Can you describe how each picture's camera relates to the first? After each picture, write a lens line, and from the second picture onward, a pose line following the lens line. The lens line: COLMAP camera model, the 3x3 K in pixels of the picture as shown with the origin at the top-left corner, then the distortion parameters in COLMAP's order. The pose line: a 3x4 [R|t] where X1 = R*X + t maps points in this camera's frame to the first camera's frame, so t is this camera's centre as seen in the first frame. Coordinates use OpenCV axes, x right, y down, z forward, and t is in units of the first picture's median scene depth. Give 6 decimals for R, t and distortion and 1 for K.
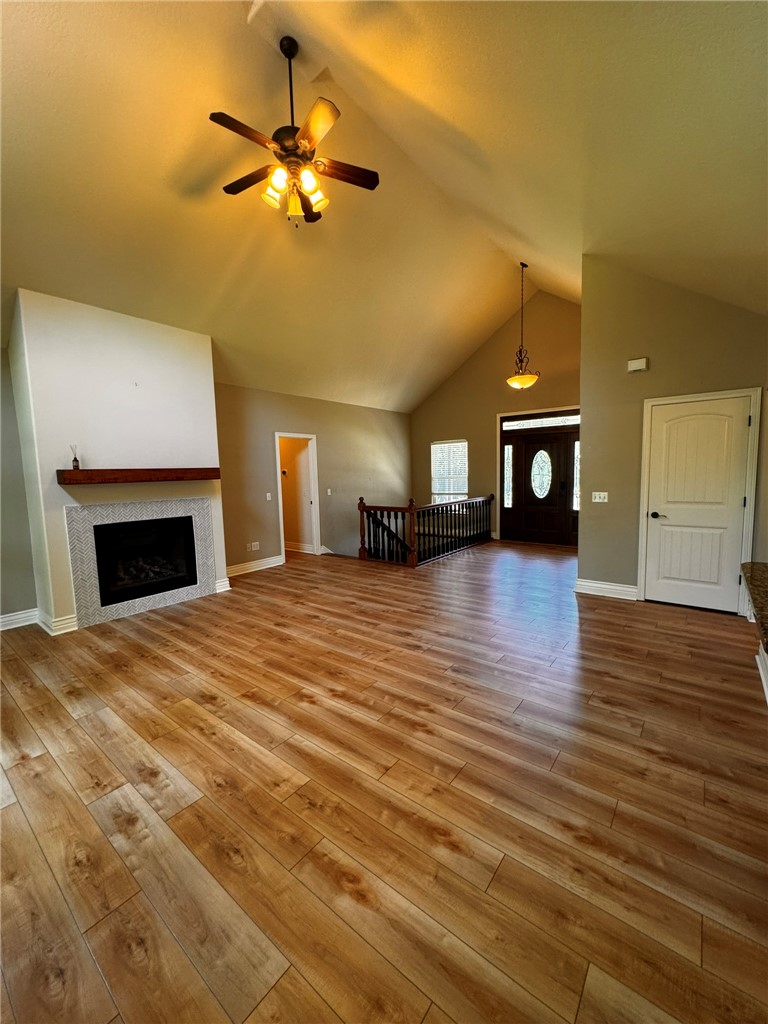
lens RADIAL K [[408.9, 0, 385.0], [0, 408.9, 513.5], [0, 0, 1]] dist [-0.002831, -0.000279]
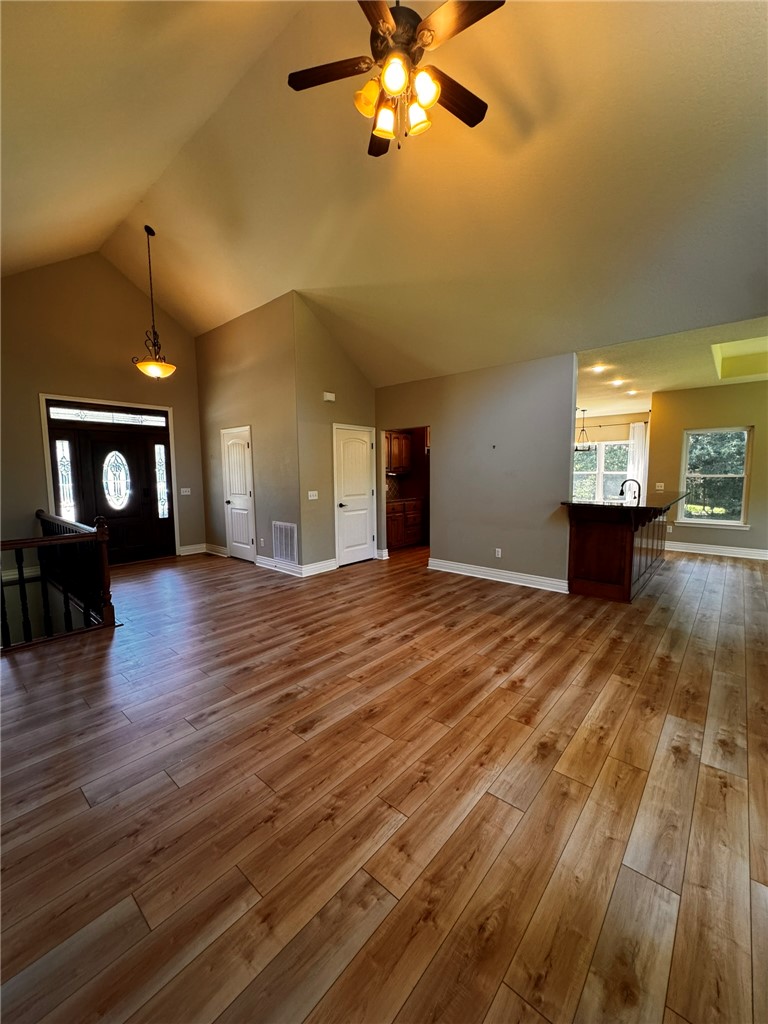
lens RADIAL K [[408.9, 0, 385.5], [0, 408.9, 512.9], [0, 0, 1]] dist [-0.002831, -0.000279]
pose [[0.045260, -0.078577, 0.995880, -1.151874], [0.109815, 0.991251, 0.073221, -0.087271], [-0.992921, 0.106049, 0.053493, 1.173316]]
